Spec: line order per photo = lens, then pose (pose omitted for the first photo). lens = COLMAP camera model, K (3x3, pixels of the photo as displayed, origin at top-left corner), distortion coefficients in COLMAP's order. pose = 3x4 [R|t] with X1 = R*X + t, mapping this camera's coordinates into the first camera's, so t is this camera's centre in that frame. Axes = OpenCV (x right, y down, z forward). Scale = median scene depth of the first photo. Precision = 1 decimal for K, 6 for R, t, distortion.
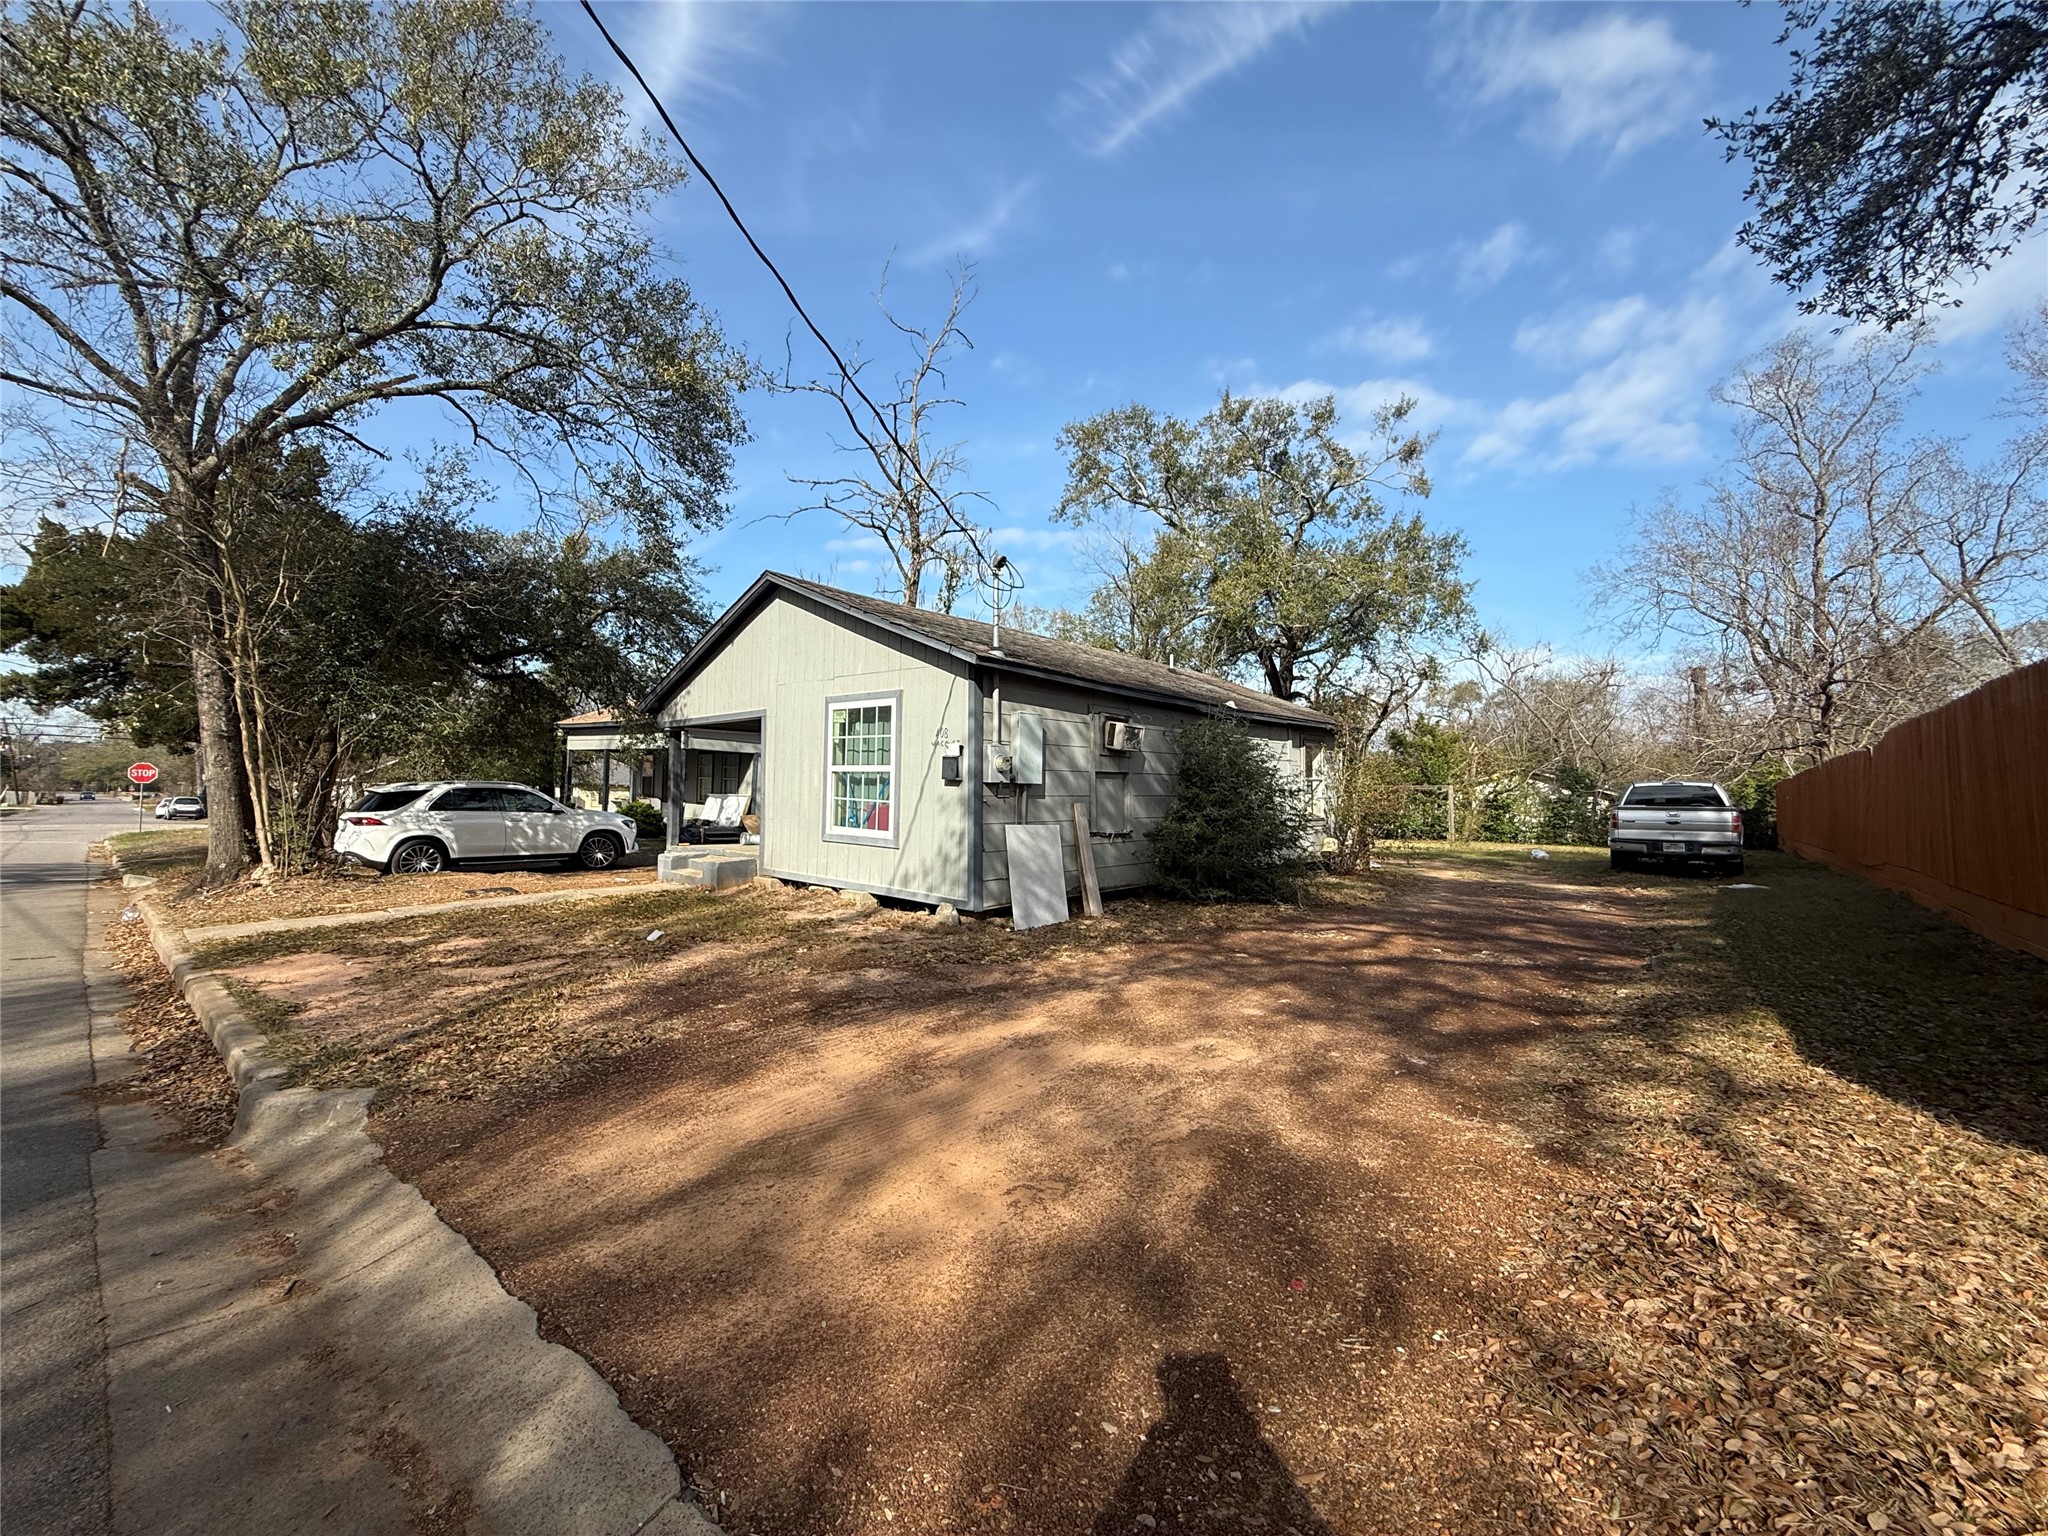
lens RADIAL K [[820.1, 0, 1018.0], [0, 820.1, 767.2], [0, 0, 1]] dist [0.000878, -0.000049]
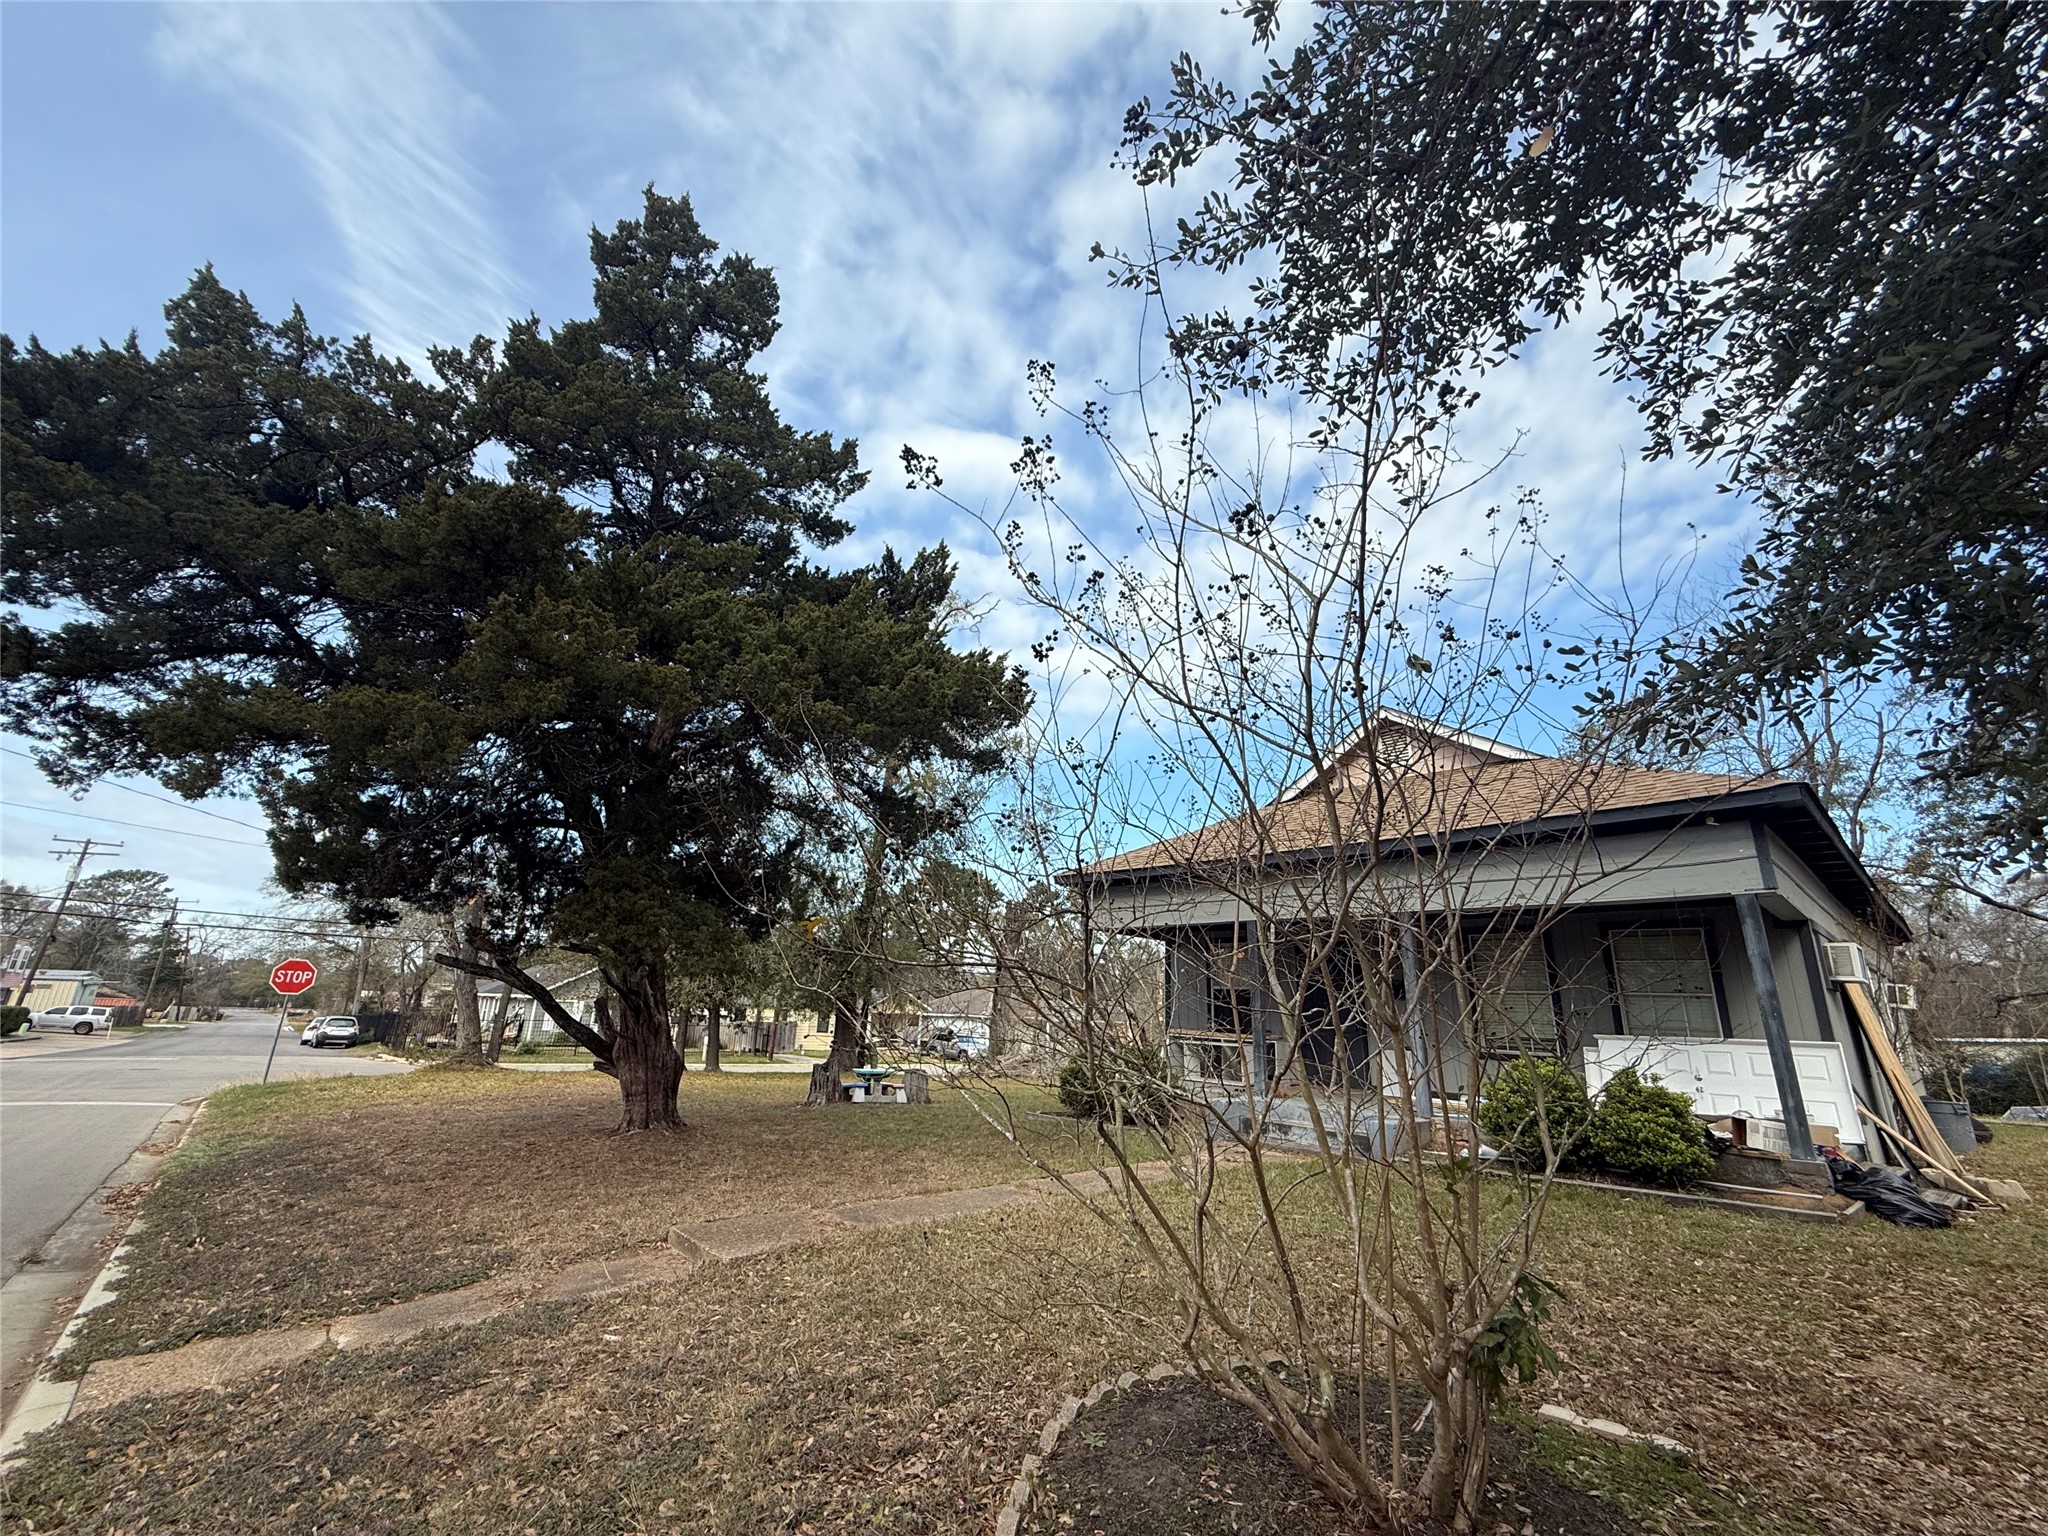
lens RADIAL K [[820.1, 0, 1018.0], [0, 820.1, 767.2], [0, 0, 1]] dist [0.000878, -0.000049]
pose [[0.992876, -0.021559, -0.117188, -1.525591], [-0.010280, 0.964329, -0.264506, 0.041519], [0.118710, 0.263826, 0.957238, 1.463297]]
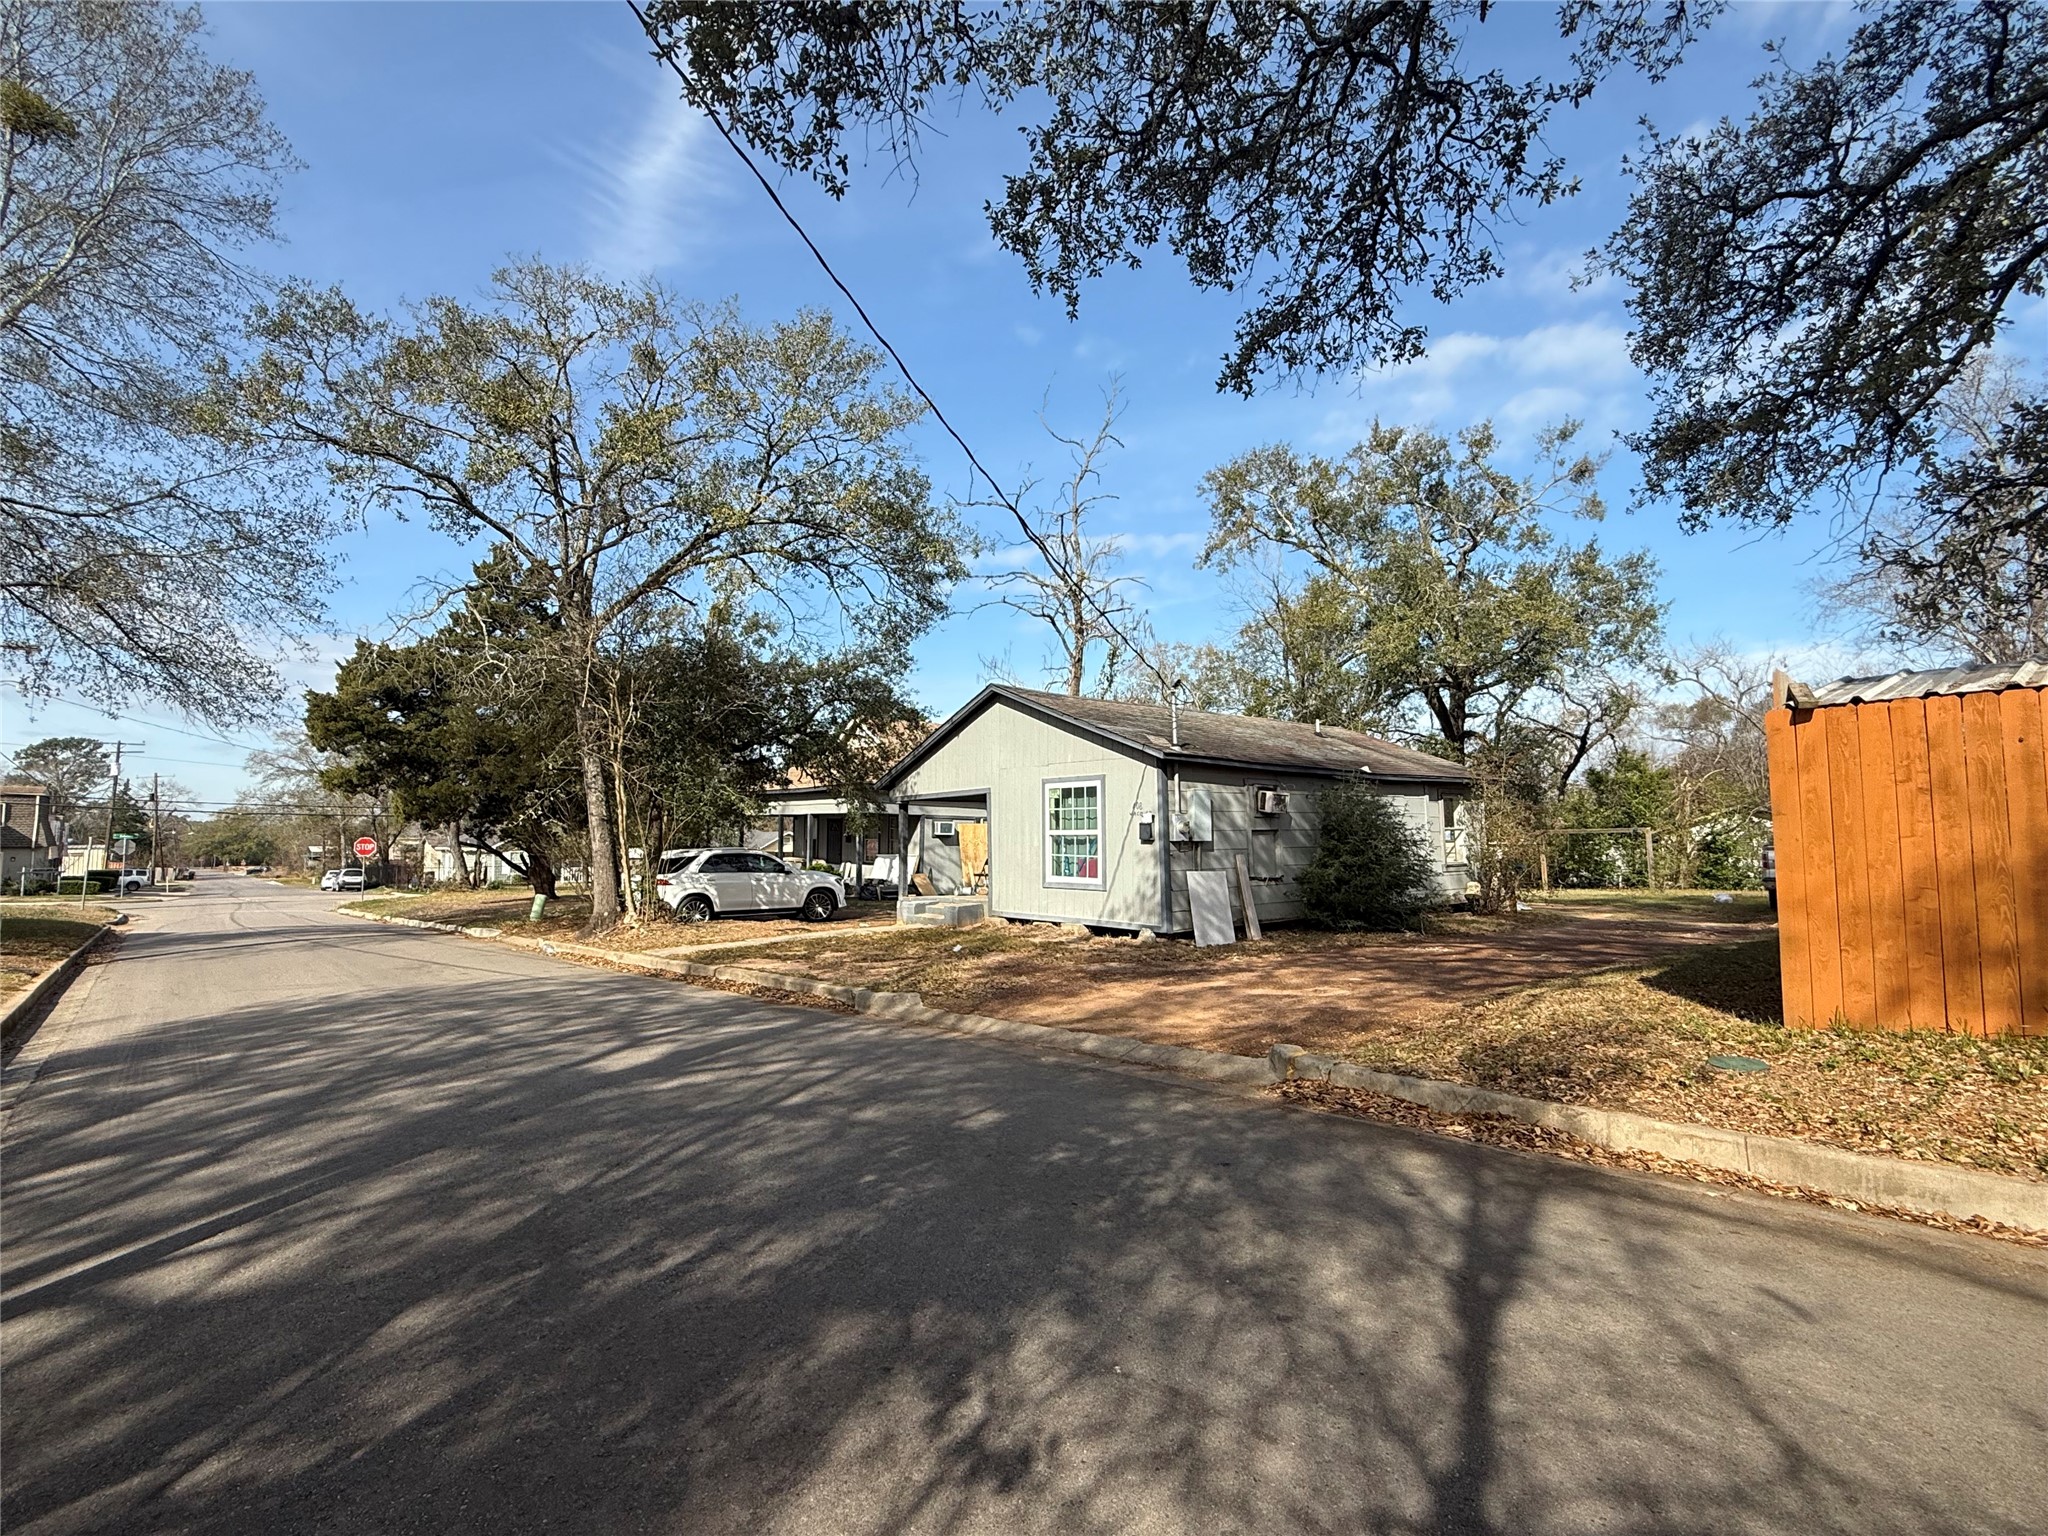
lens RADIAL K [[977.1, 0, 1024.0], [0, 977.1, 768.0], [0, 0, 1]] dist [-0.001231, 0.000196]
pose [[0.990661, -0.033620, -0.132141, -0.054026], [0.026976, 0.998296, -0.051747, -0.021902], [0.133656, 0.047699, 0.989879, -0.579260]]
